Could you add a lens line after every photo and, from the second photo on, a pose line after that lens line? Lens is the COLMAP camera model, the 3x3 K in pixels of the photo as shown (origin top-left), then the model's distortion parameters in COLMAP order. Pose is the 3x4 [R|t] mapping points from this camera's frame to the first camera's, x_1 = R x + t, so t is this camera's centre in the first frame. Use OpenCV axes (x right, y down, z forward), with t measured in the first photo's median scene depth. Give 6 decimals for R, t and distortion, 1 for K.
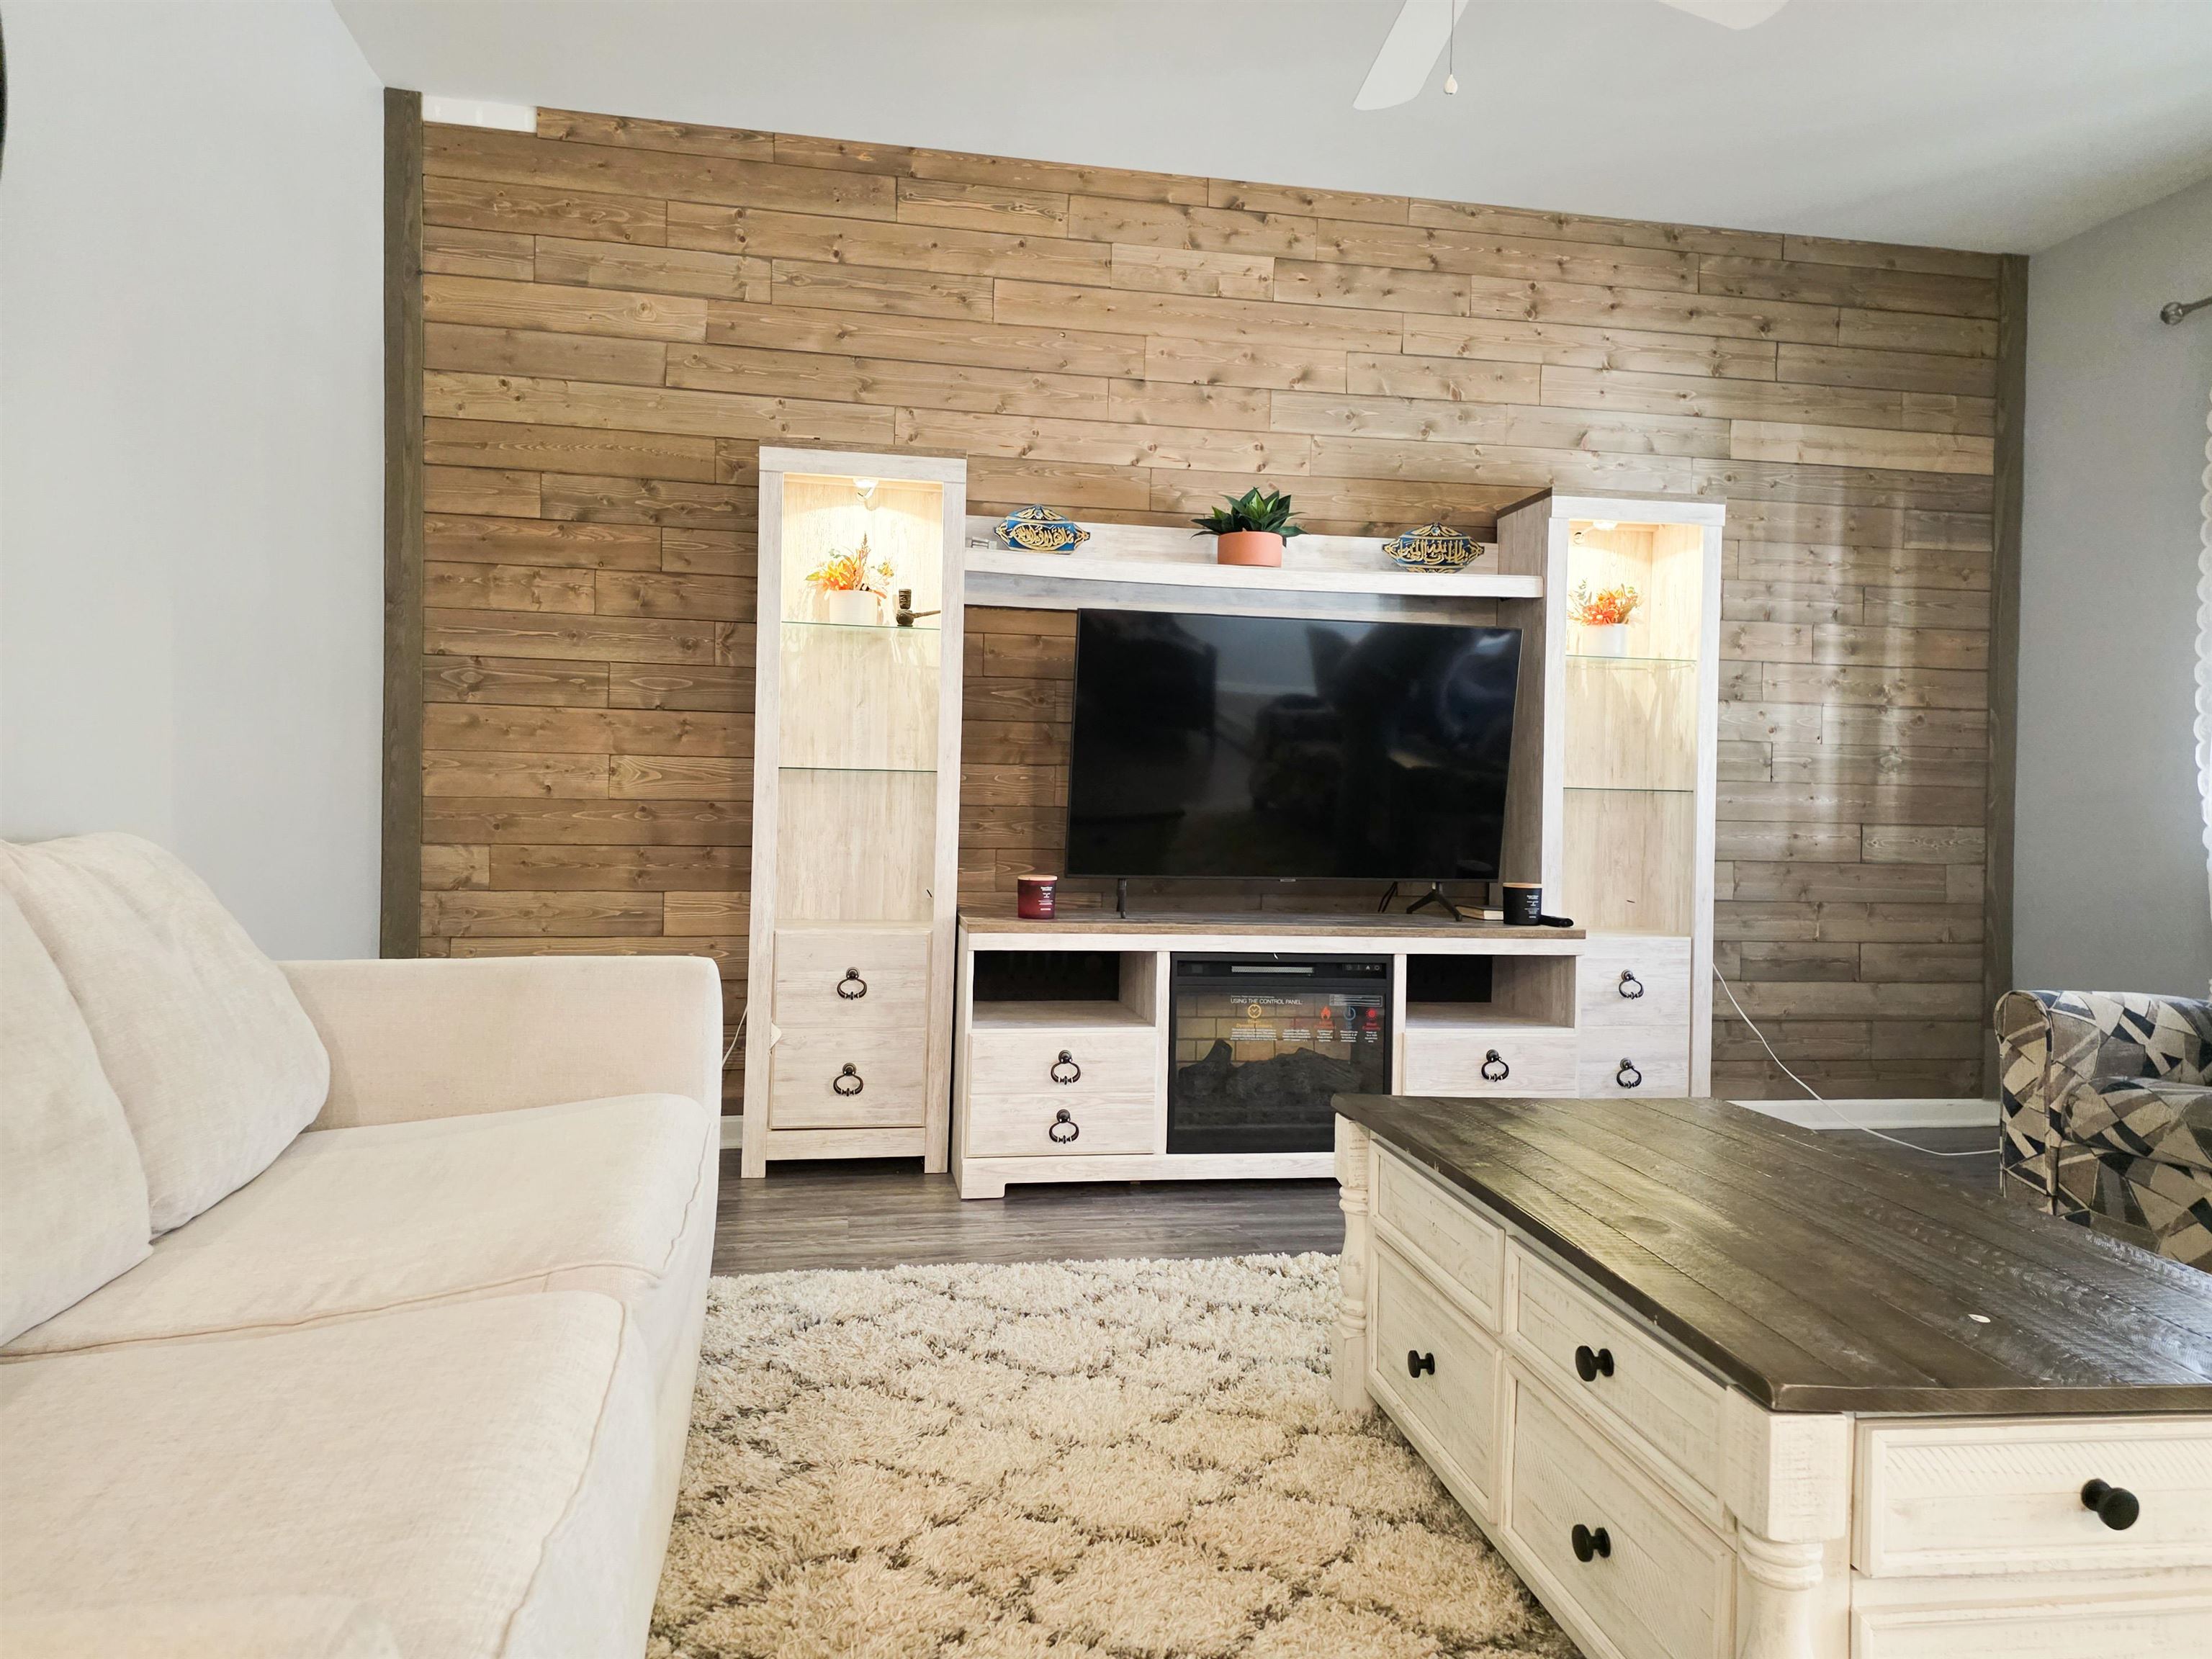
lens RADIAL K [[1447.3, 0, 1106.0], [0, 1447.3, 829.5], [0, 0, 1]] dist [0.123624, -0.169856]
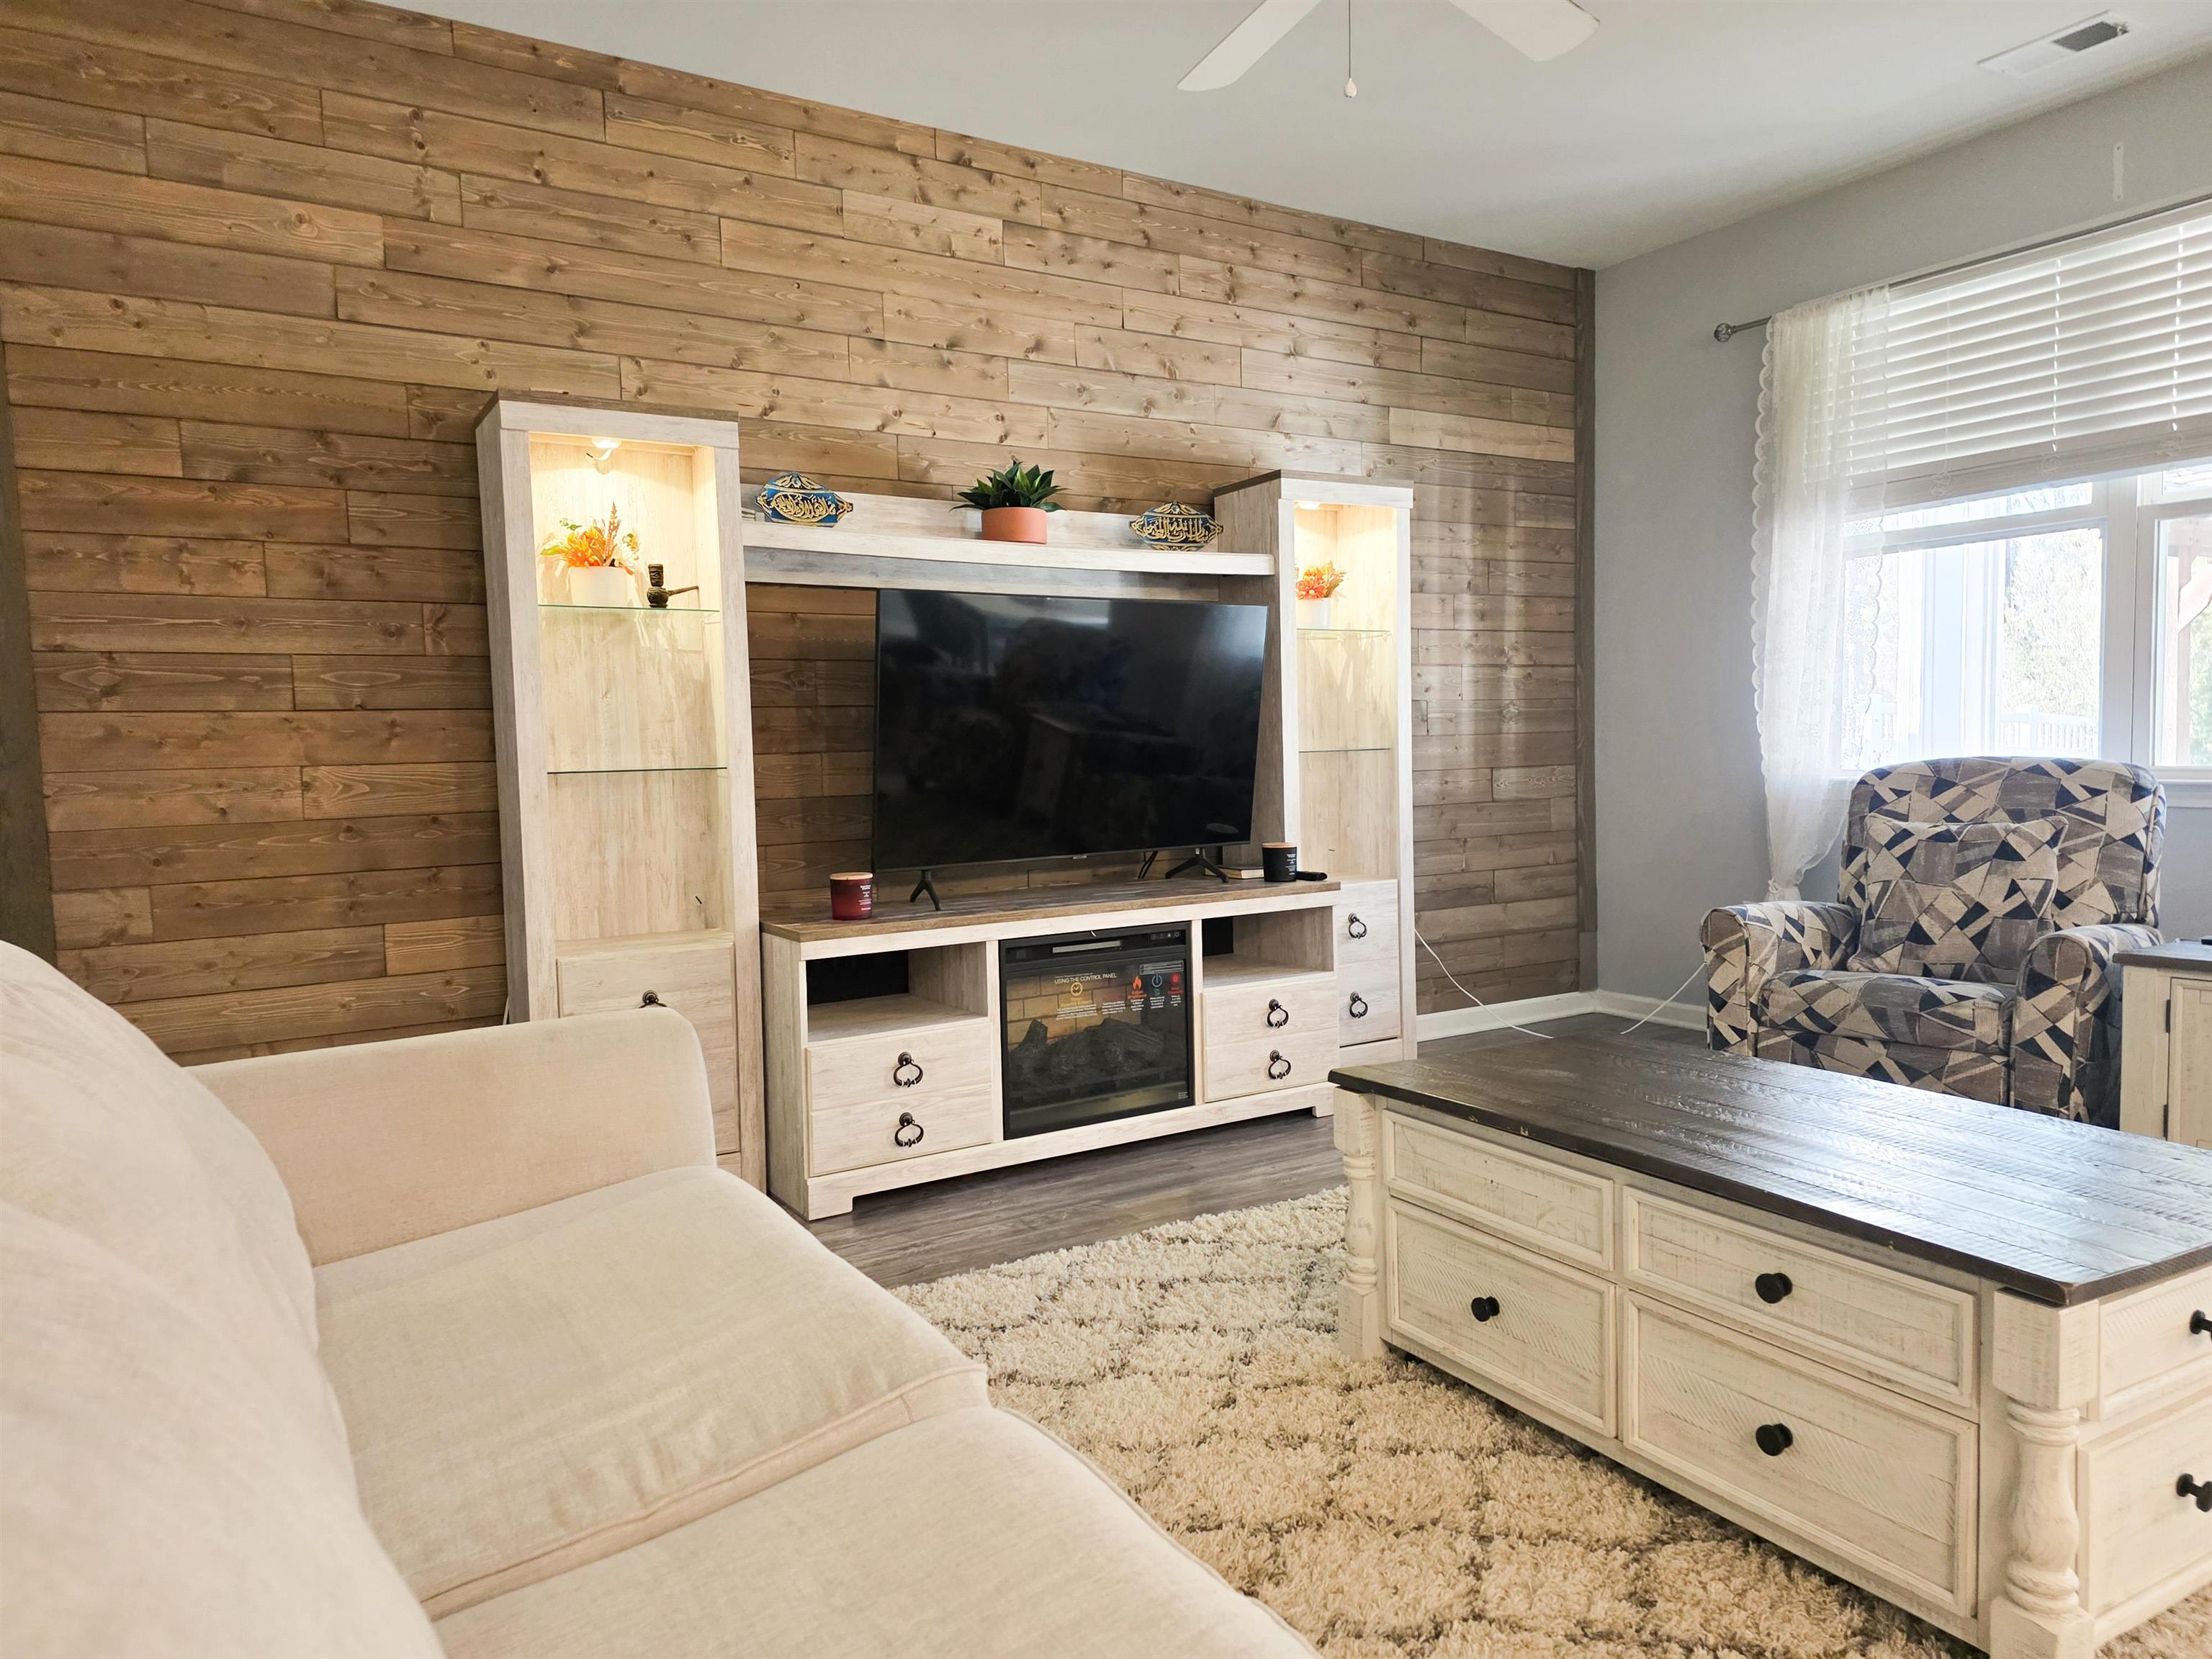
lens RADIAL K [[1444.5, 0, 1105.1], [0, 1444.5, 862.8], [0, 0, 1]] dist [0.065890, -0.048344]
pose [[0.930405, -0.075682, 0.358635, -0.212798], [0.054052, 0.996083, 0.069973, -0.029698], [-0.362526, -0.045718, 0.930852, 0.056131]]
